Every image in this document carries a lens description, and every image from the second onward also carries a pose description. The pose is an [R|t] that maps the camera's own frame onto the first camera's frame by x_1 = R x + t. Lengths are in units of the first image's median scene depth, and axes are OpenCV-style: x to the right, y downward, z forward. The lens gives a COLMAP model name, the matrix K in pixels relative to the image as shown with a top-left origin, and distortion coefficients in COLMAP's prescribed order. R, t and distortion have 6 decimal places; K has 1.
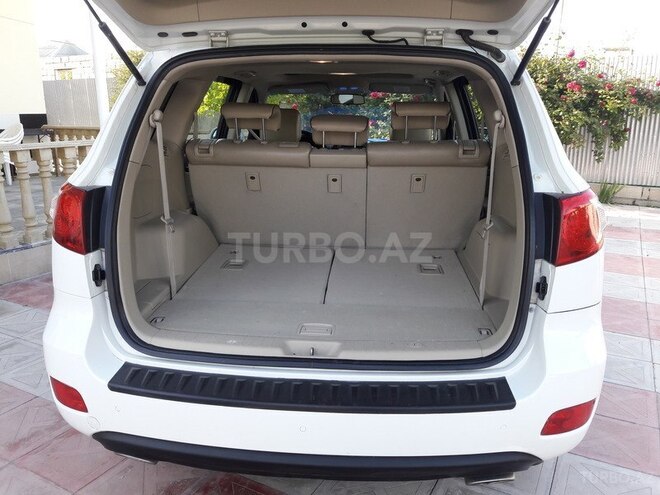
lens RADIAL K [[550.4, 0, 330.0], [0, 550.4, 247.5], [0, 0, 1]] dist [0.005962, 0.000056]
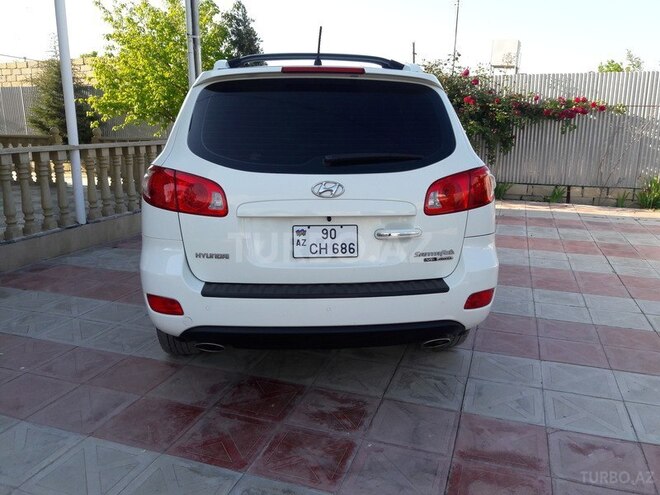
lens RADIAL K [[549.4, 0, 330.0], [0, 549.4, 247.5], [0, 0, 1]] dist [0.026434, 0.009561]
pose [[0.986364, -0.034842, 0.160846, -0.054892], [0.037631, 0.999189, -0.014325, 0.029130], [-0.160217, 0.020183, 0.986876, -0.114912]]
